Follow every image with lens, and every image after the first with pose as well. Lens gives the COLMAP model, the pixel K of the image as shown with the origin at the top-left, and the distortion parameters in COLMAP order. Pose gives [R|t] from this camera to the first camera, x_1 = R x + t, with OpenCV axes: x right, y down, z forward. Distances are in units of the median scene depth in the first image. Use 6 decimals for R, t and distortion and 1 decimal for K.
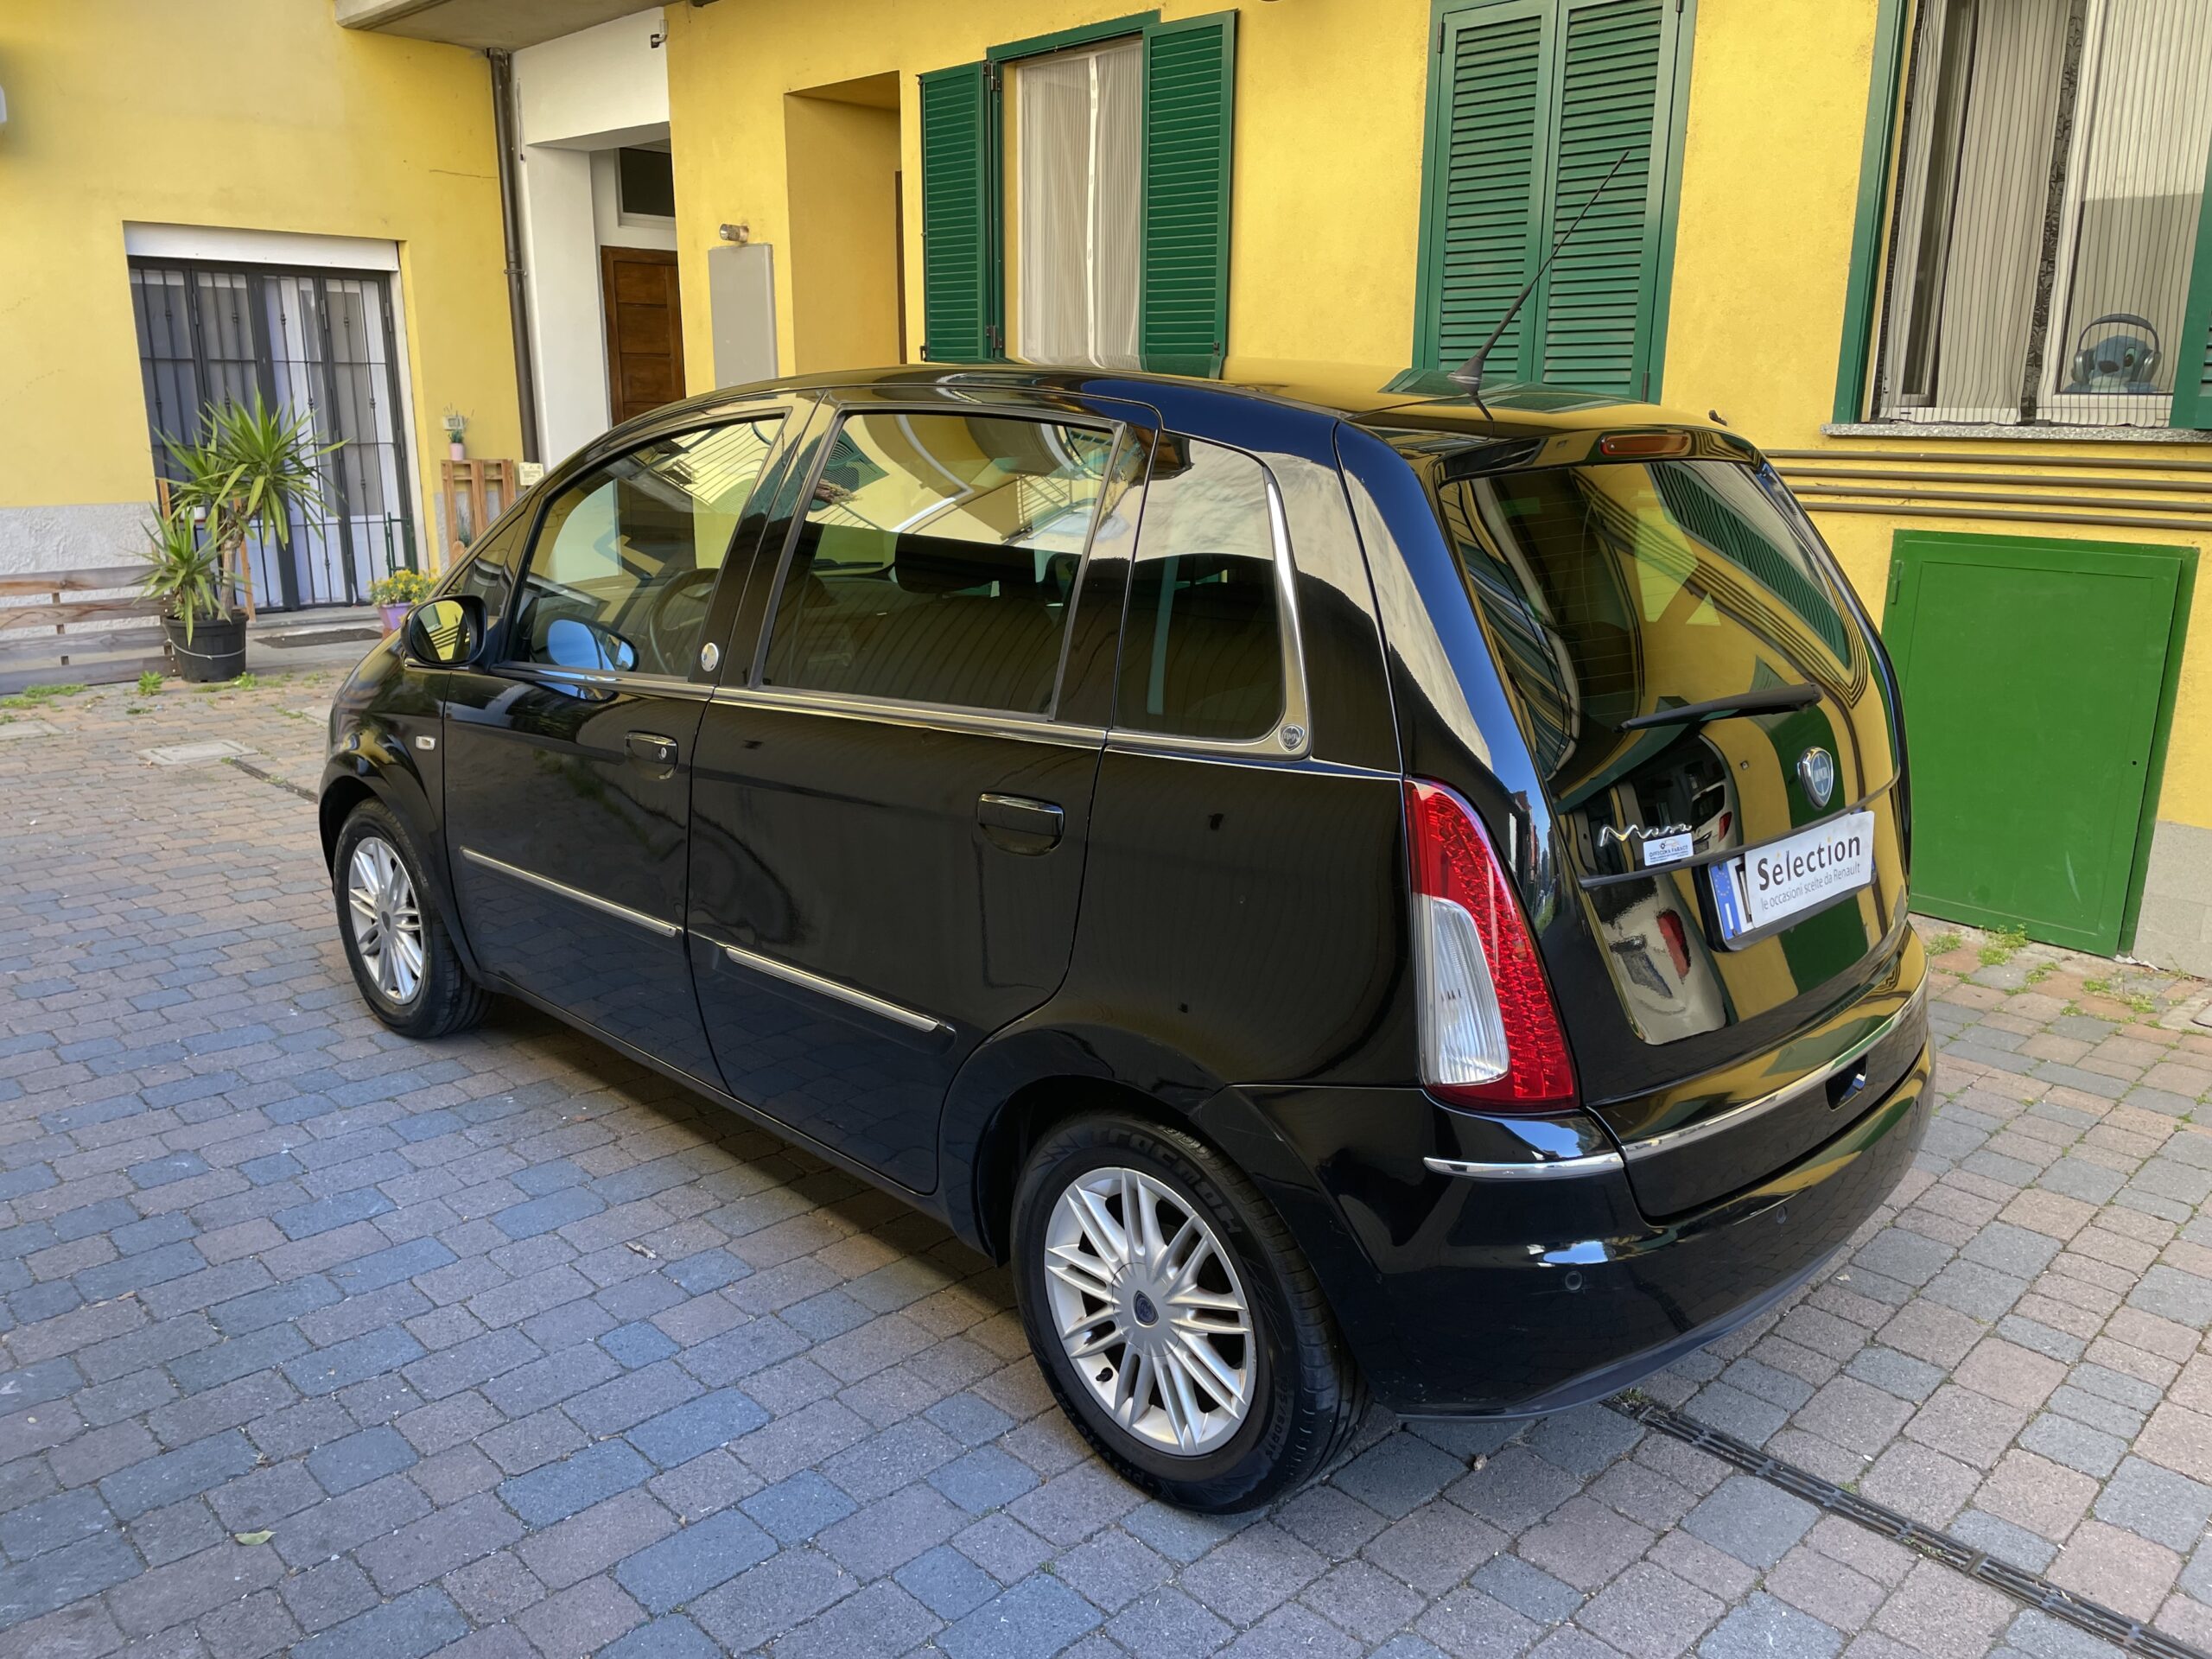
lens RADIAL K [[1664.1, 0, 1098.6], [0, 1664.1, 804.7], [0, 0, 1]] dist [0.087729, -0.103801]
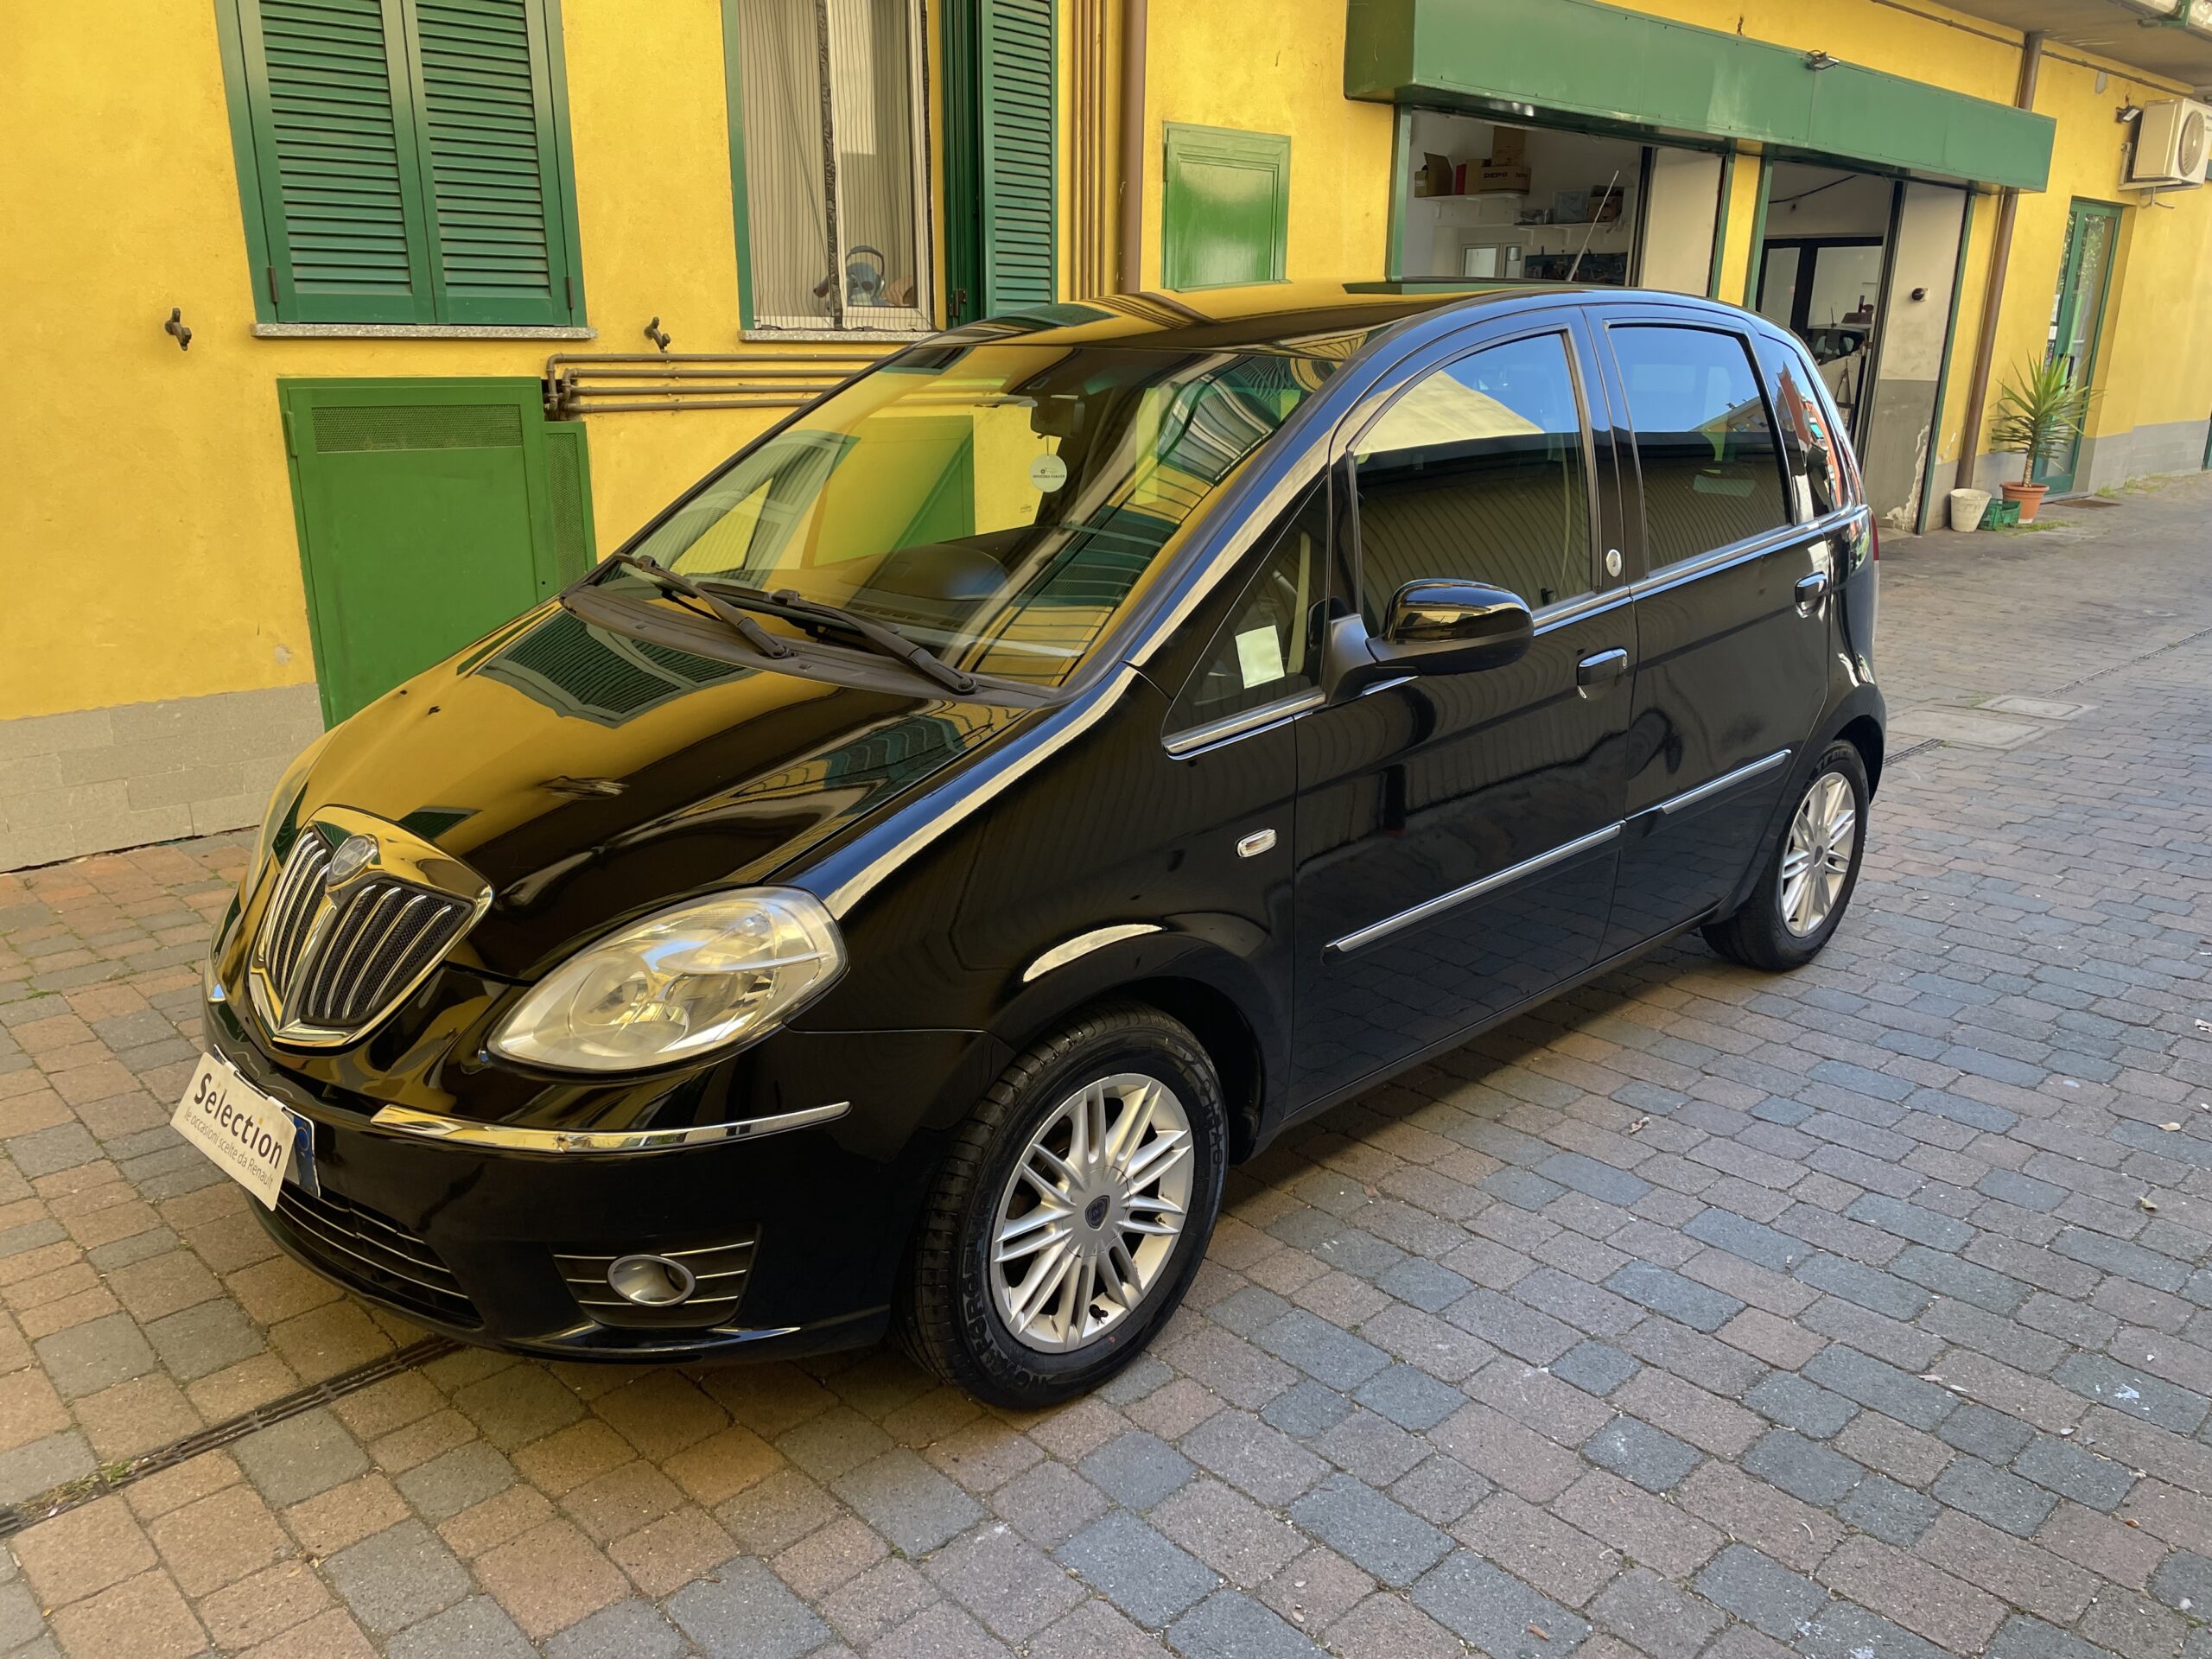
lens RADIAL K [[1664.1, 0, 1124.7], [0, 1664.1, 833.8], [0, 0, 1]] dist [0.087729, -0.103801]
pose [[-0.001884, -0.299647, 0.954048, -0.458565], [0.227504, 0.928904, 0.292199, -0.109559], [-0.973775, 0.217600, 0.066420, 0.447504]]
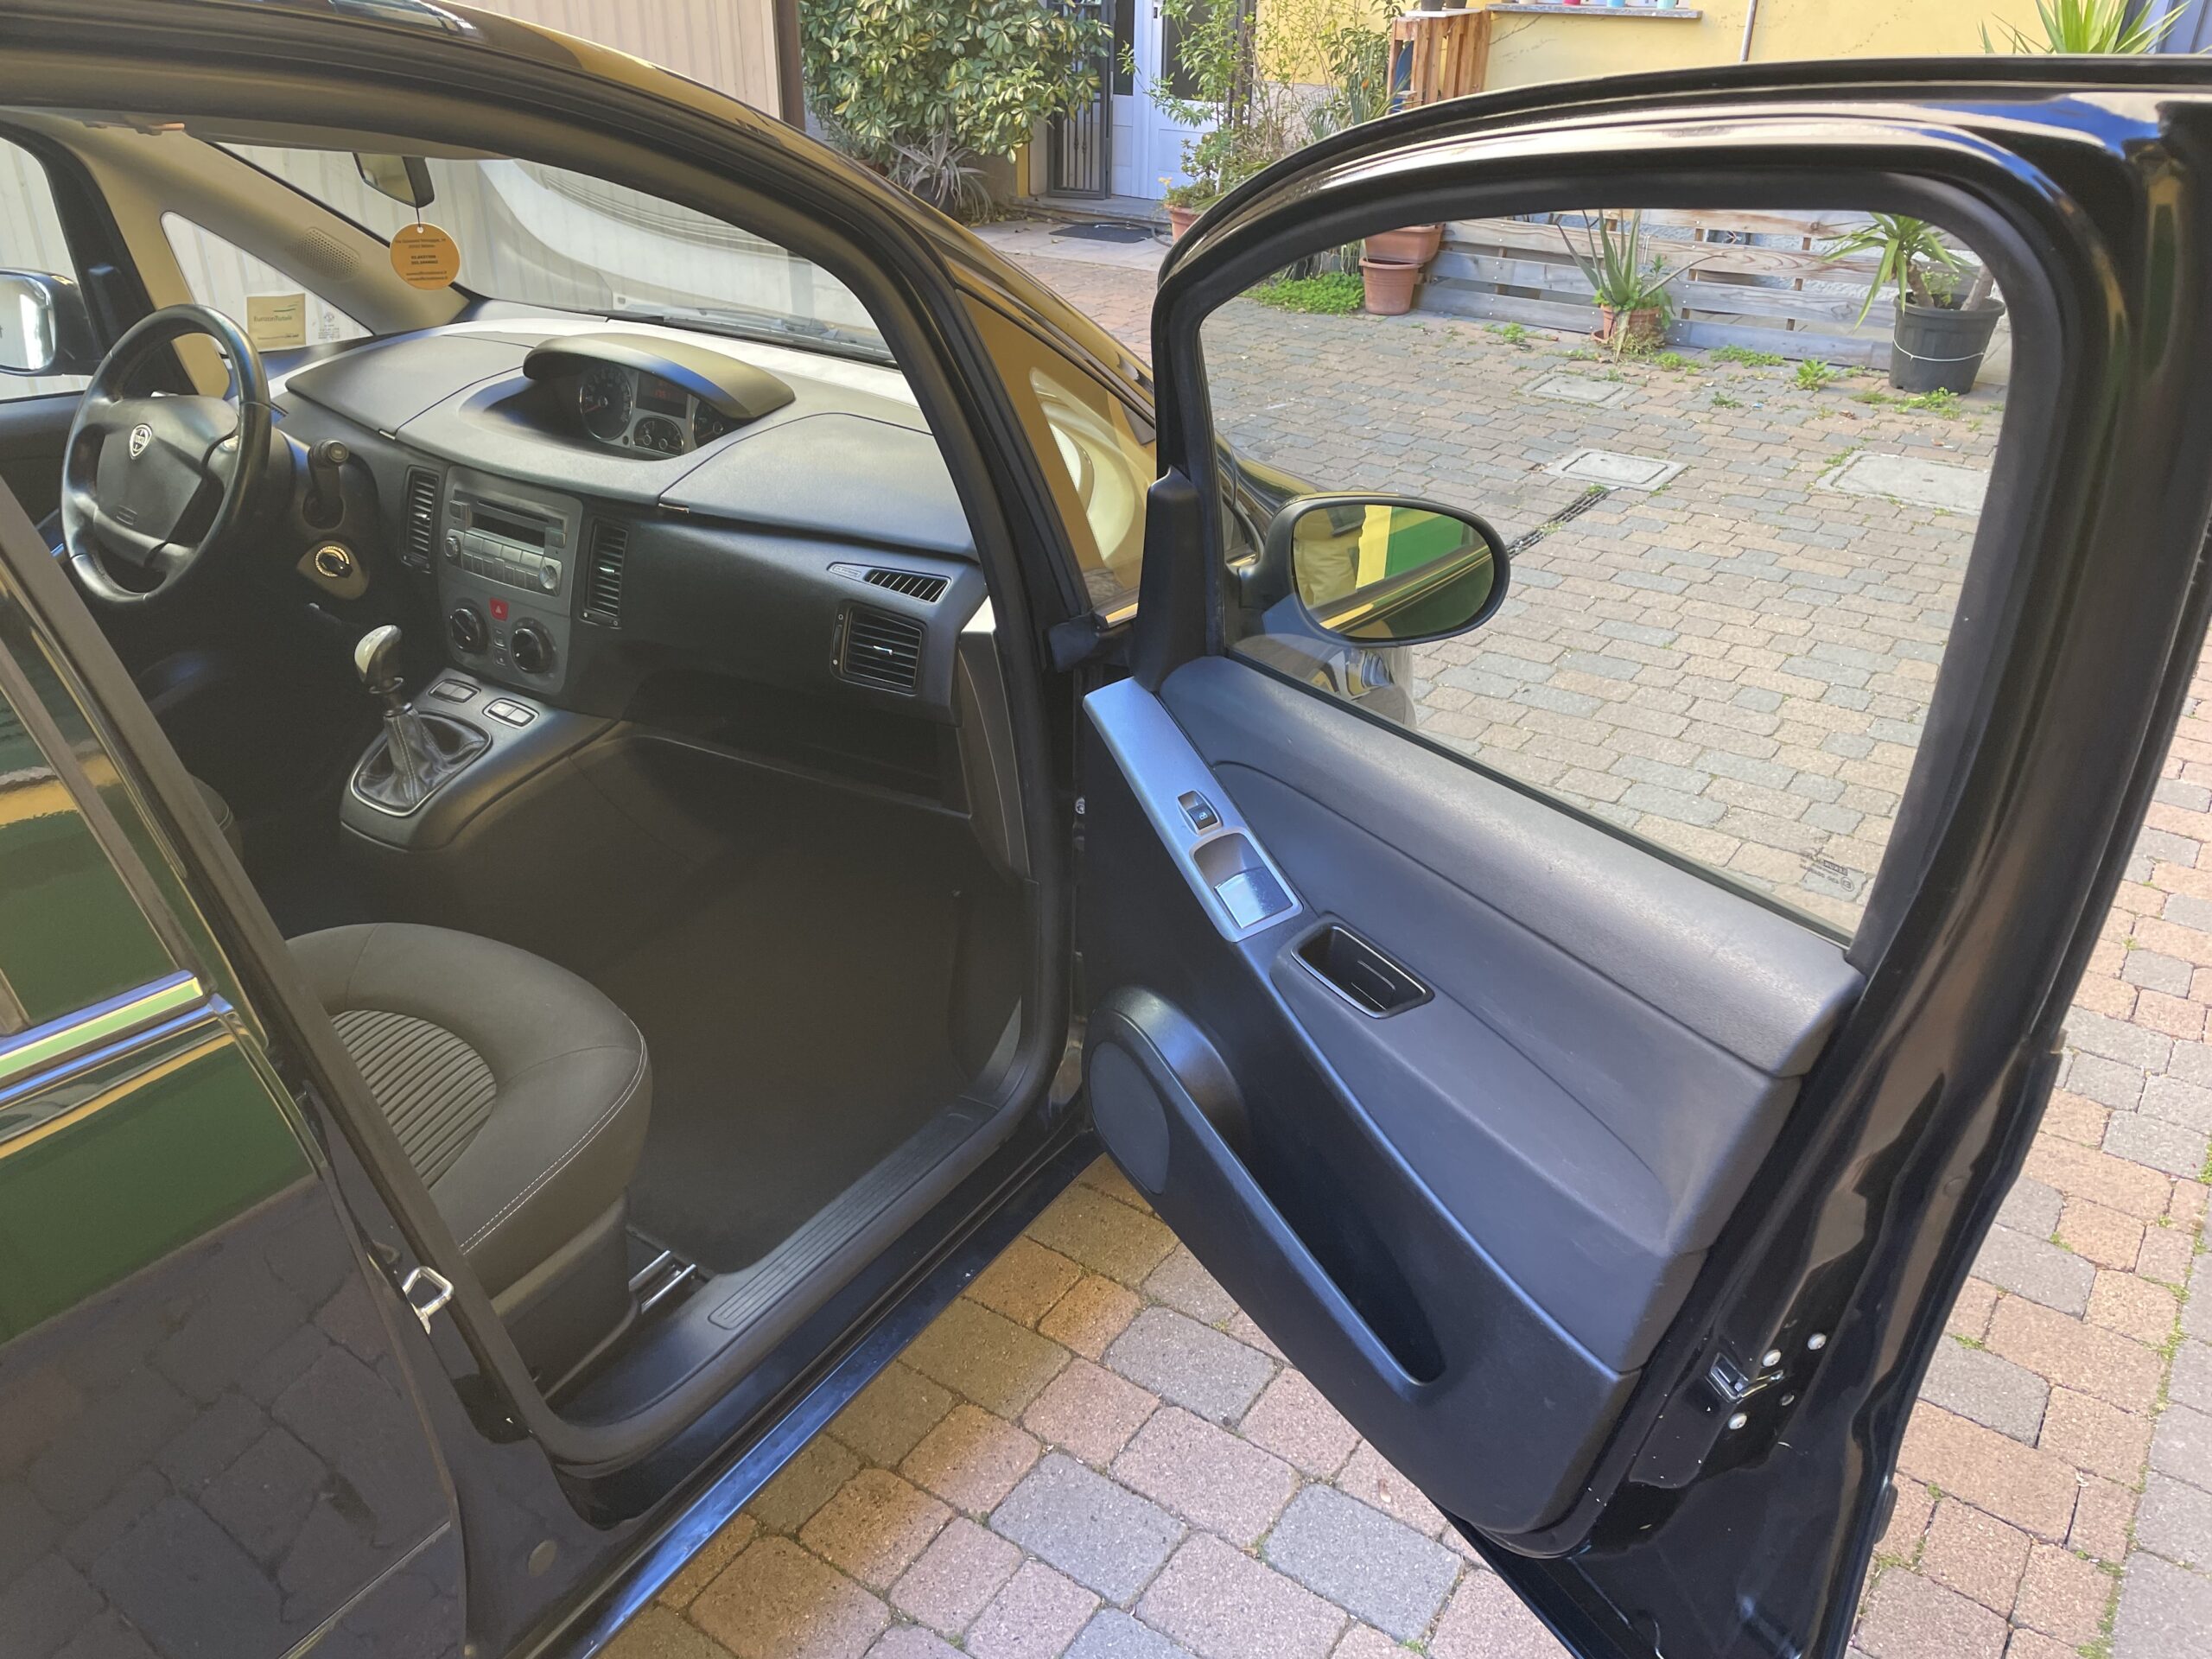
lens RADIAL K [[1664.1, 0, 1121.5], [0, 1664.1, 827.8], [0, 0, 1]] dist [0.087729, -0.103801]
pose [[0.192882, 0.457892, -0.867831, 0.155949], [-0.251740, 0.877929, 0.407269, -0.126007], [0.948379, 0.139913, 0.284606, 0.504216]]
